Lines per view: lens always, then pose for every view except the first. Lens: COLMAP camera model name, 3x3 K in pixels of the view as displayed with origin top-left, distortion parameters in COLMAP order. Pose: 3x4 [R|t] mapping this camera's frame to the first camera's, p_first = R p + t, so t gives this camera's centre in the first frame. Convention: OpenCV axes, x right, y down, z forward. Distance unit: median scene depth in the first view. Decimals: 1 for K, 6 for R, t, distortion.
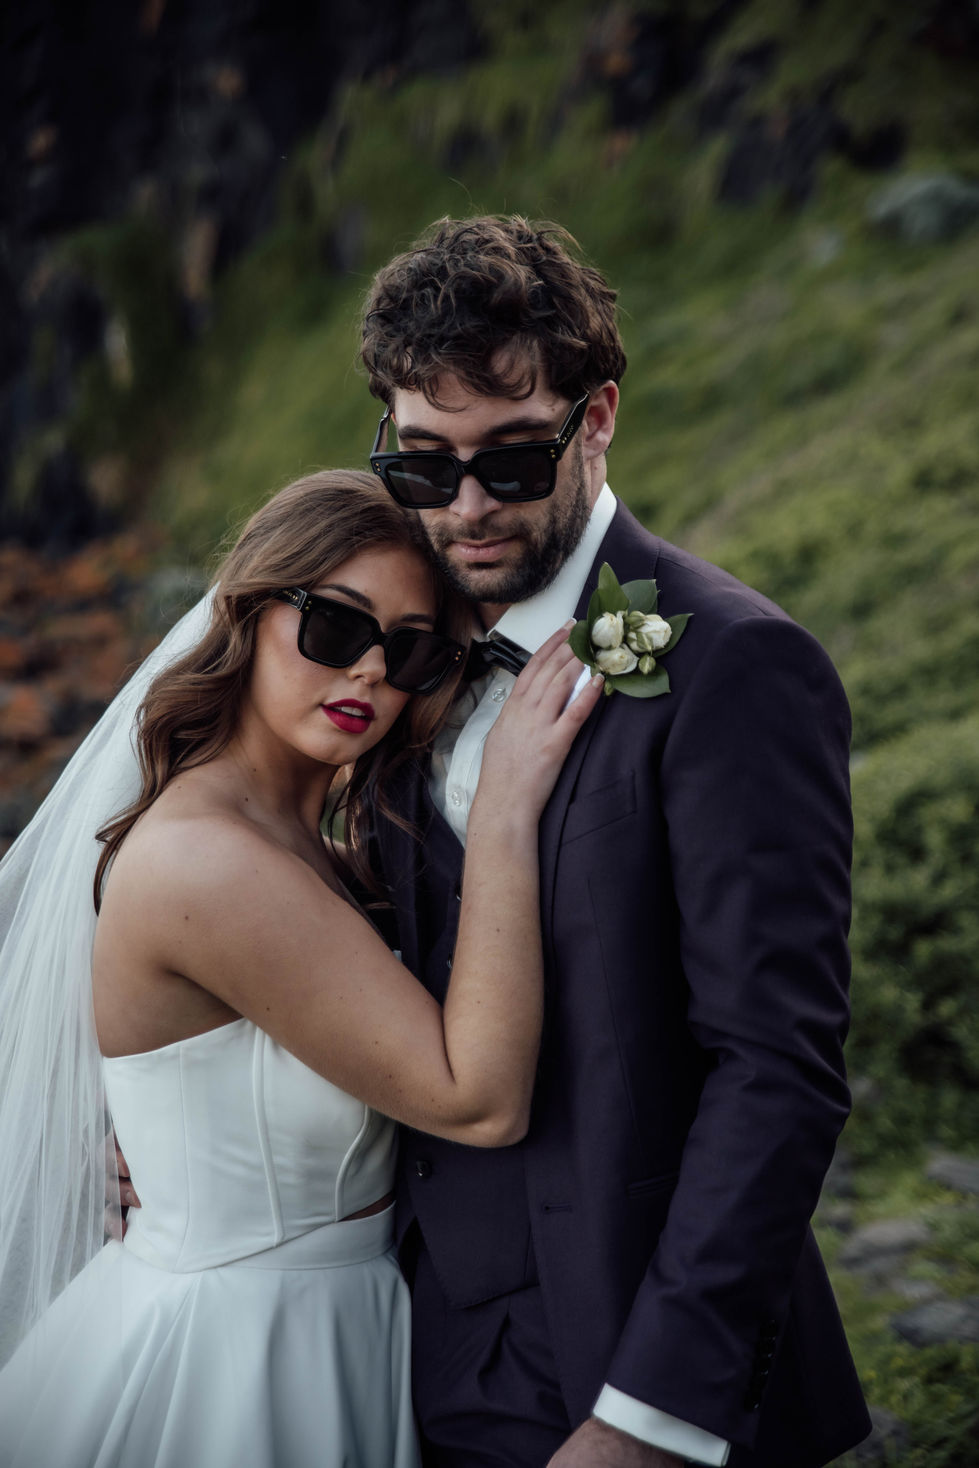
lens RADIAL K [[1794.0, 0, 499.6], [0, 1794.0, 742.4], [0, 0, 1]] dist [0.041127, 0.000000]
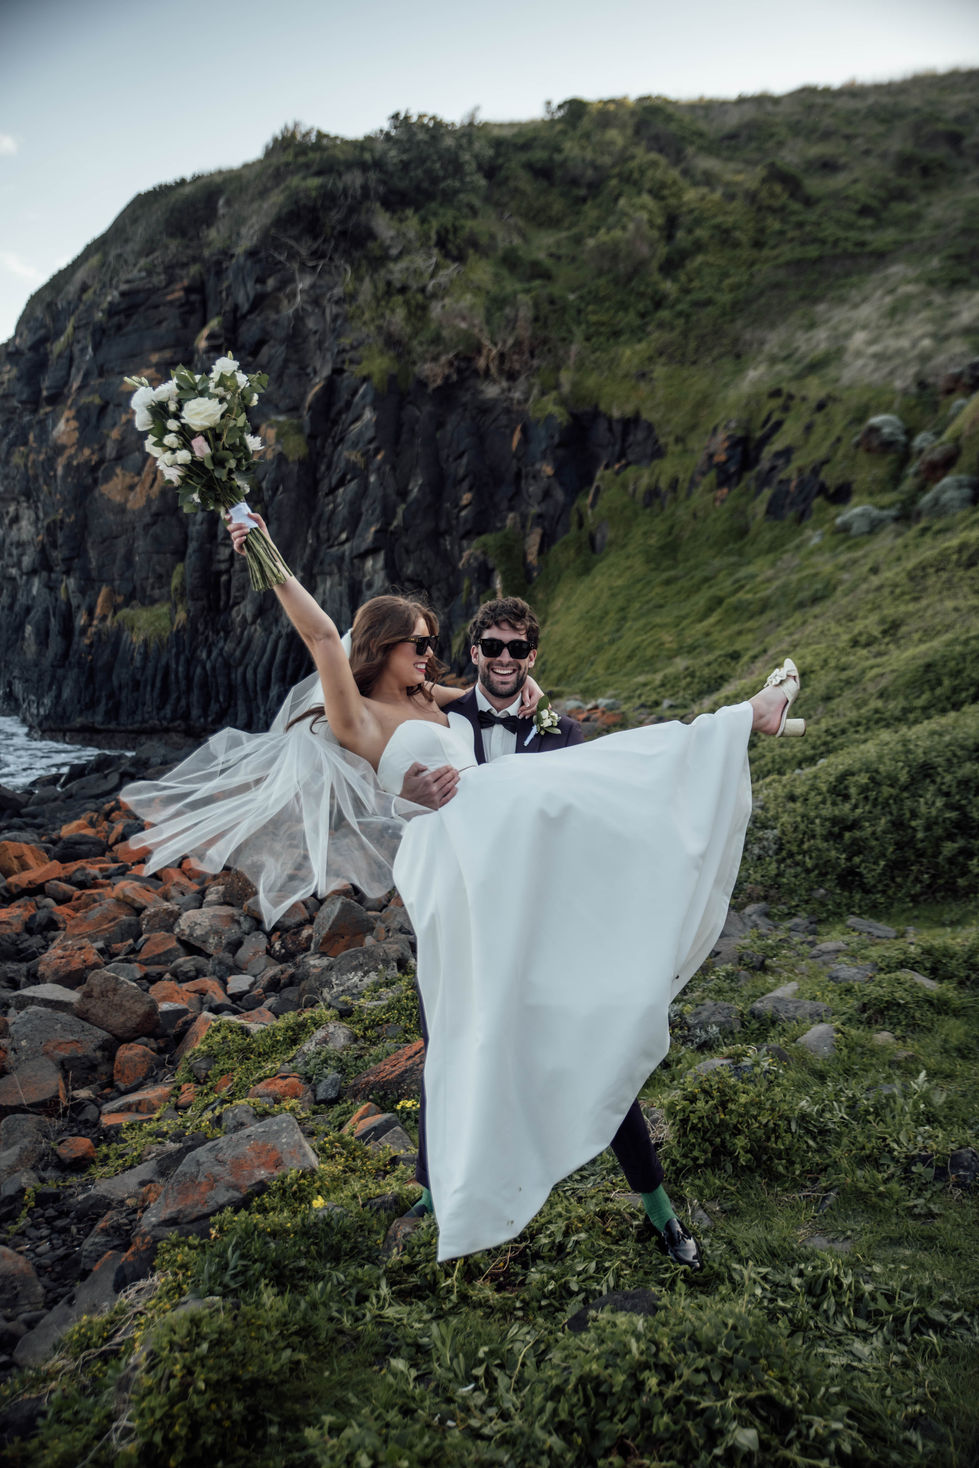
lens RADIAL K [[1794.0, 0, 495.9], [0, 1794.0, 735.5], [0, 0, 1]] dist [0.041127, 0.000000]
pose [[0.995393, -0.005083, -0.095744, -0.001258], [-0.002942, 0.996504, -0.083489, 0.155588], [0.095833, 0.083386, 0.991899, -1.221895]]
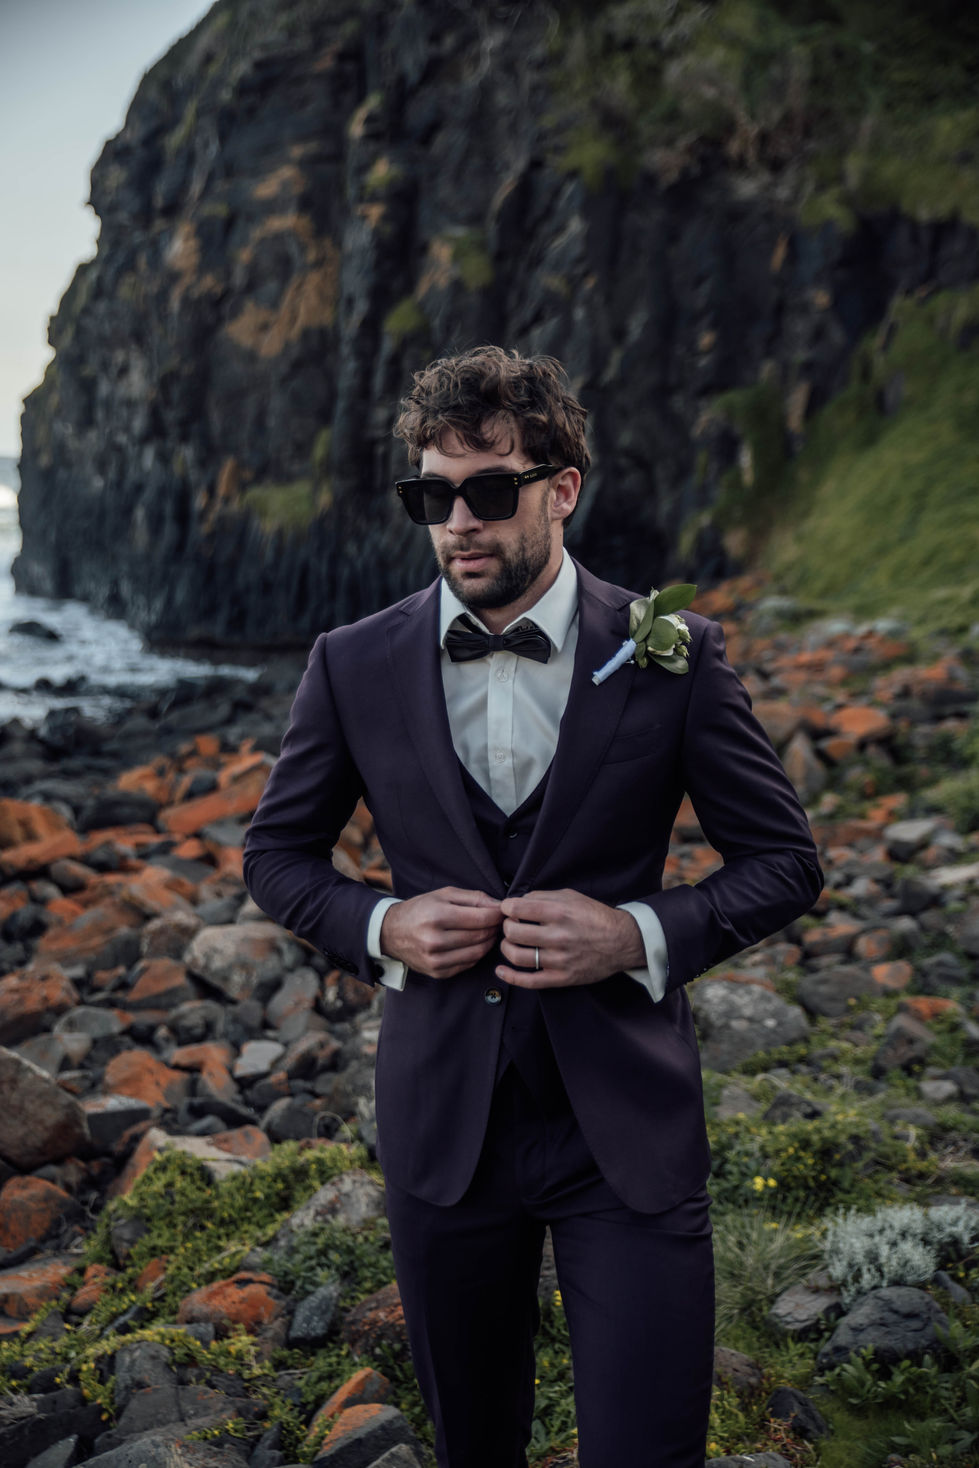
lens RADIAL K [[1794.0, 0, 456.0], [0, 1794.0, 761.7], [0, 0, 1]] dist [0.041127, 0.000000]
pose [[0.960731, 0.040533, -0.274504, -0.004574], [-0.047164, 0.998732, -0.017597, 0.095617], [0.273443, 0.029853, 0.961425, -0.646208]]
